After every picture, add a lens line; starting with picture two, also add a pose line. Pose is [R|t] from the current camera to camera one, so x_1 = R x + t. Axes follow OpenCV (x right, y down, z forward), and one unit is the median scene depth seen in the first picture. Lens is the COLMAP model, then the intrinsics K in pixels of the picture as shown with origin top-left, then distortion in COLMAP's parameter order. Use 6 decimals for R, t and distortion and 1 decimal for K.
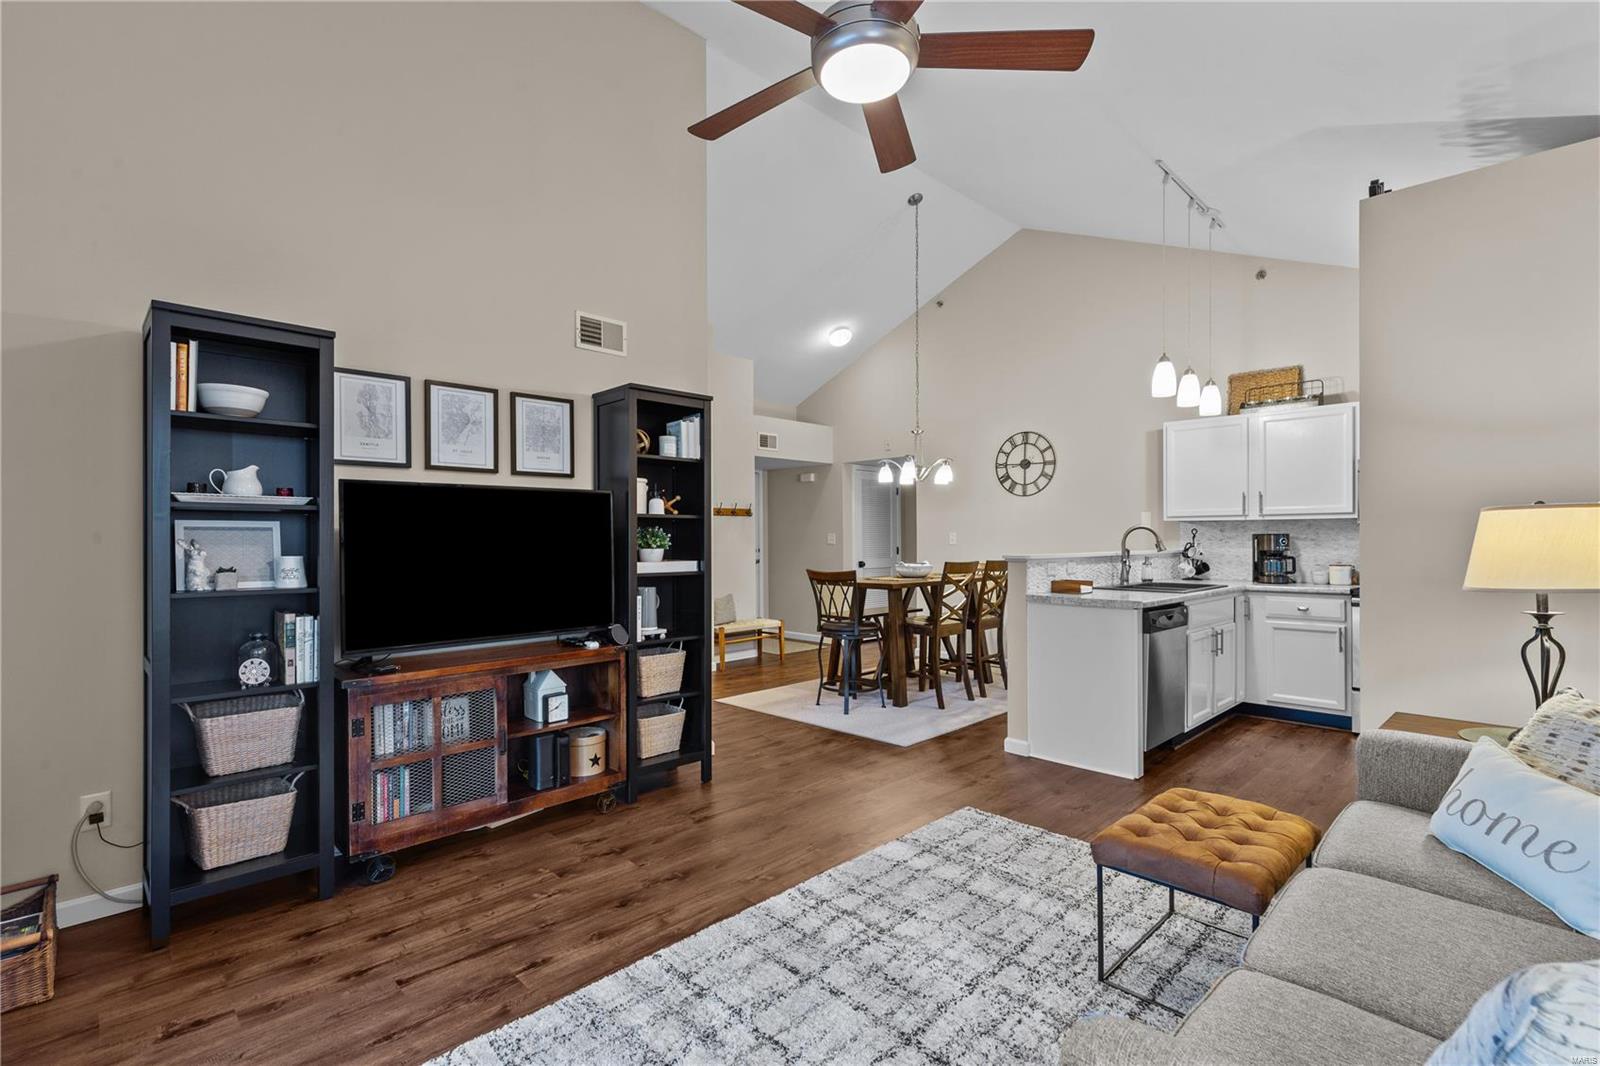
lens RADIAL K [[728.9, 0, 798.7], [0, 728.9, 540.3], [0, 0, 1]] dist [0.013184, -0.001853]
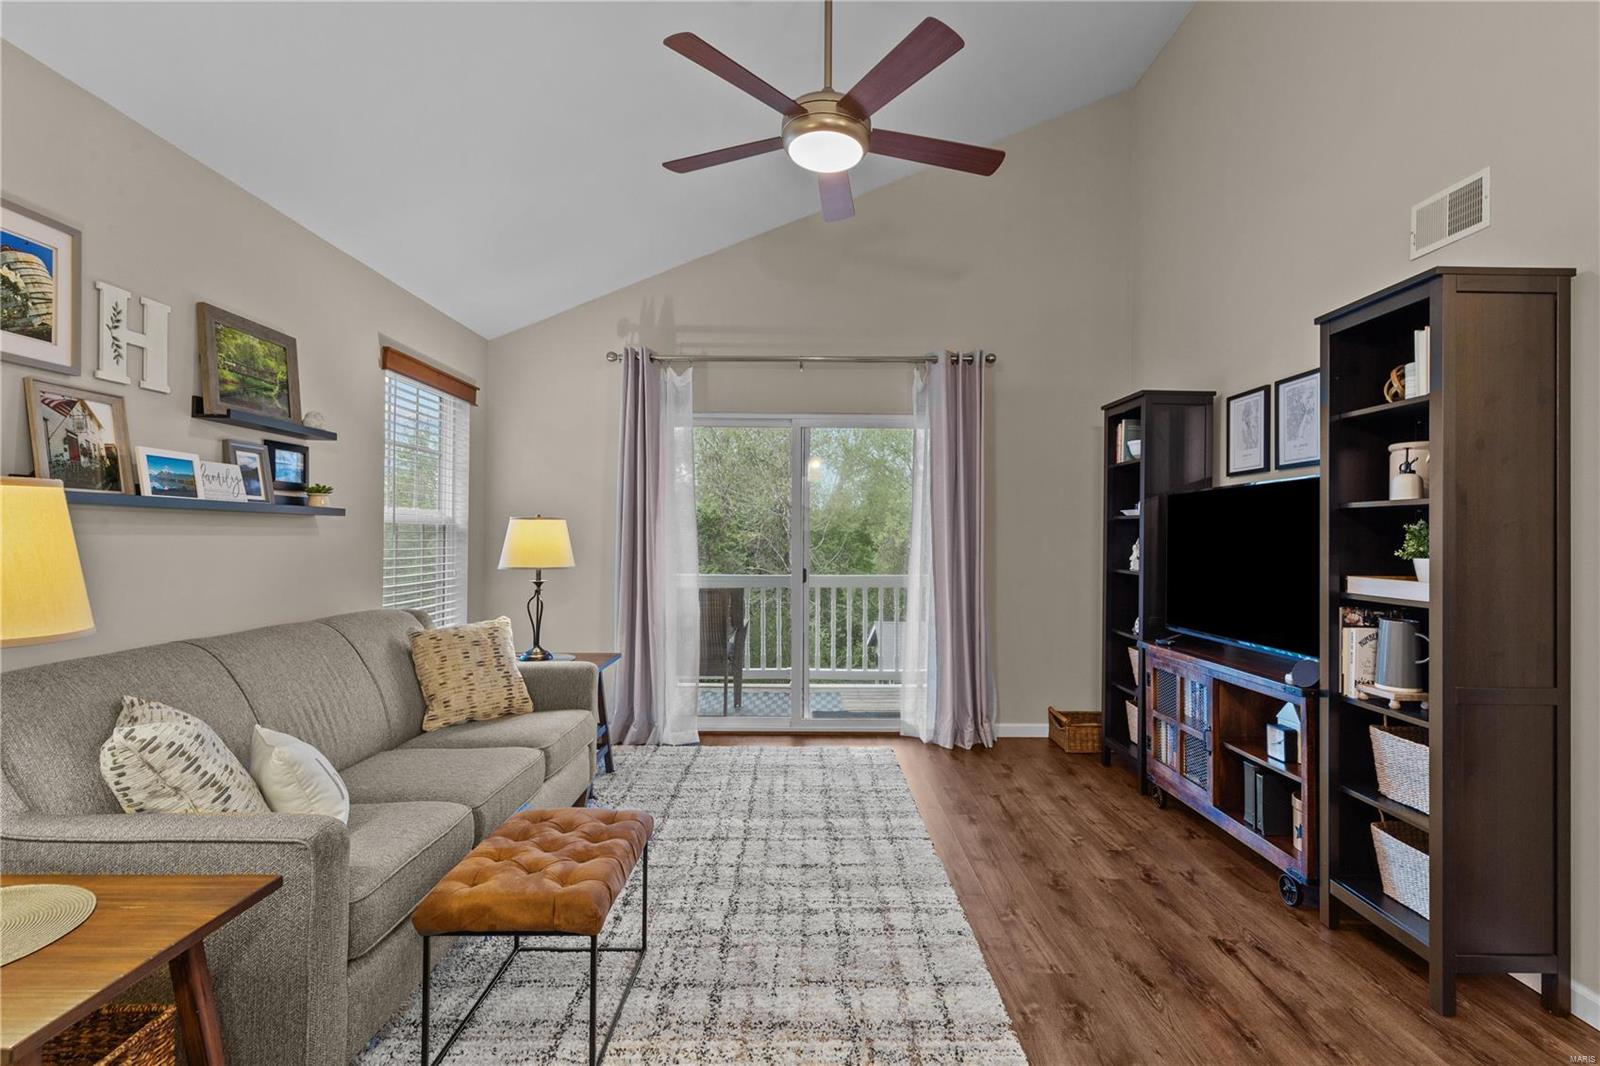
lens RADIAL K [[728.9, 0, 836.9], [0, 728.9, 525.1], [0, 0, 1]] dist [0.013184, -0.001853]
pose [[-0.658116, -0.011540, -0.752828, 0.401596], [-0.006845, 0.999933, -0.009345, -0.005476], [0.752885, -0.000997, -0.658151, 0.740439]]
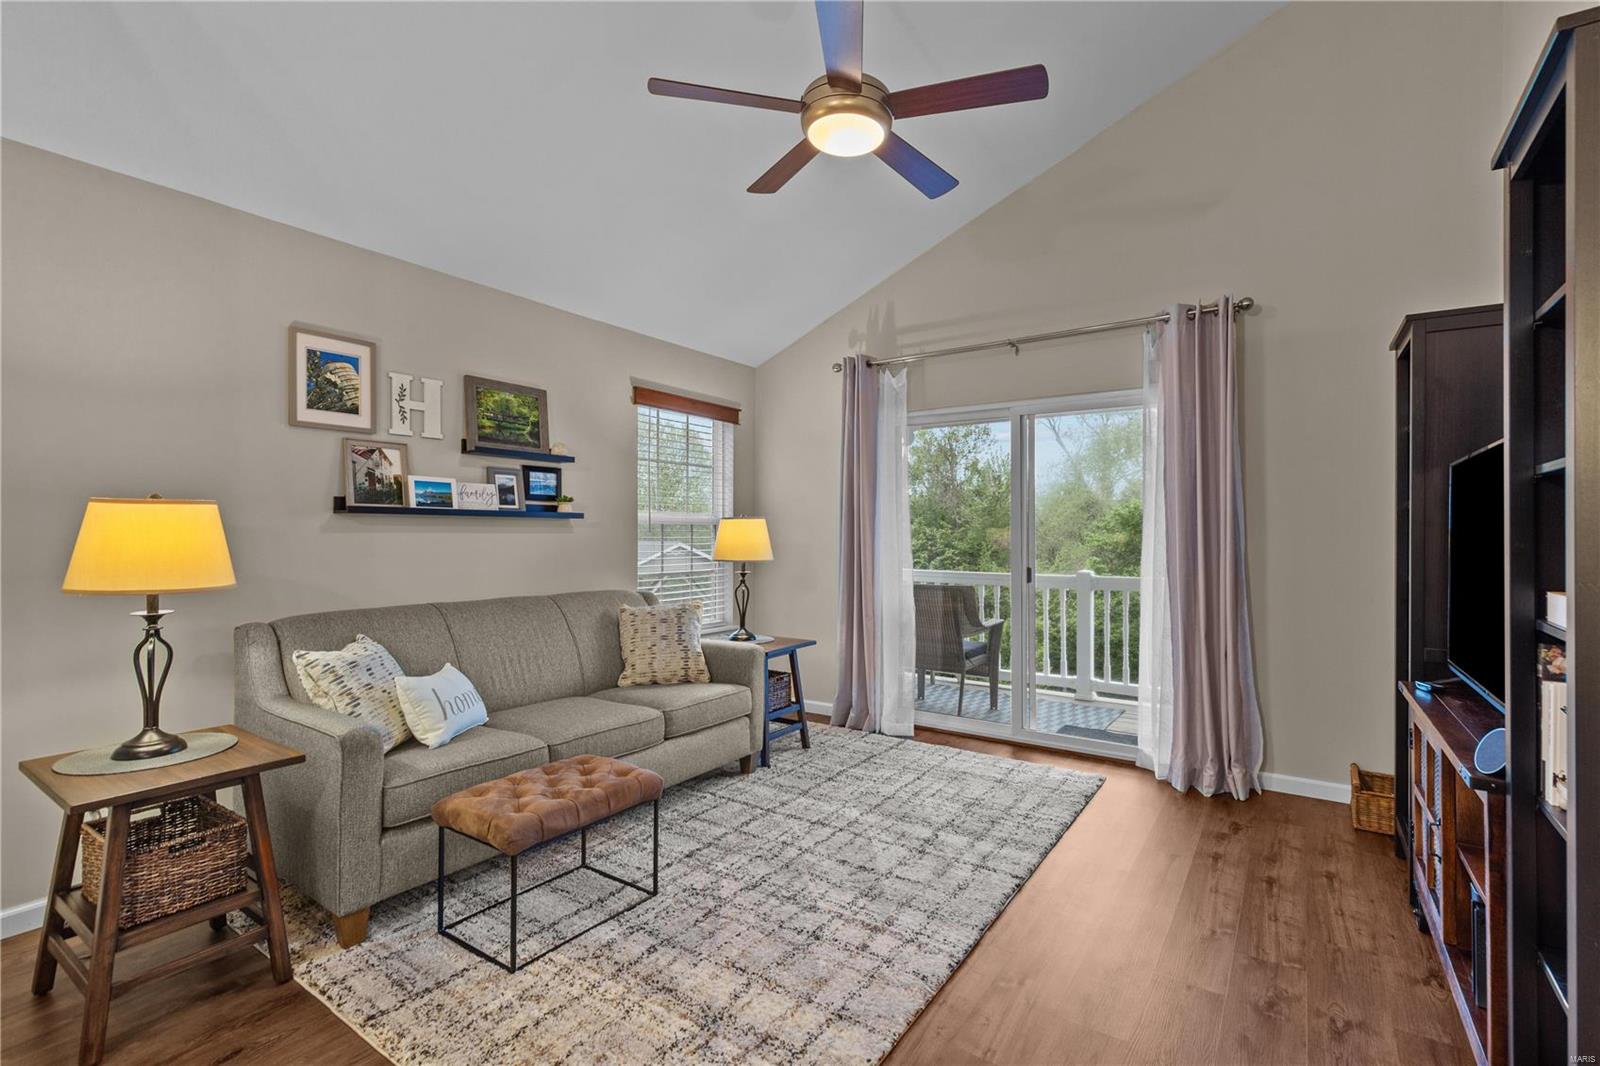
lens RADIAL K [[728.9, 0, 847.8], [0, 728.9, 524.5], [0, 0, 1]] dist [0.013184, -0.001853]
pose [[-0.967857, 0.000001, -0.251501, 0.157390], [0.001797, 0.999975, -0.006909, -0.003328], [0.251494, -0.007139, -0.967832, 0.874242]]
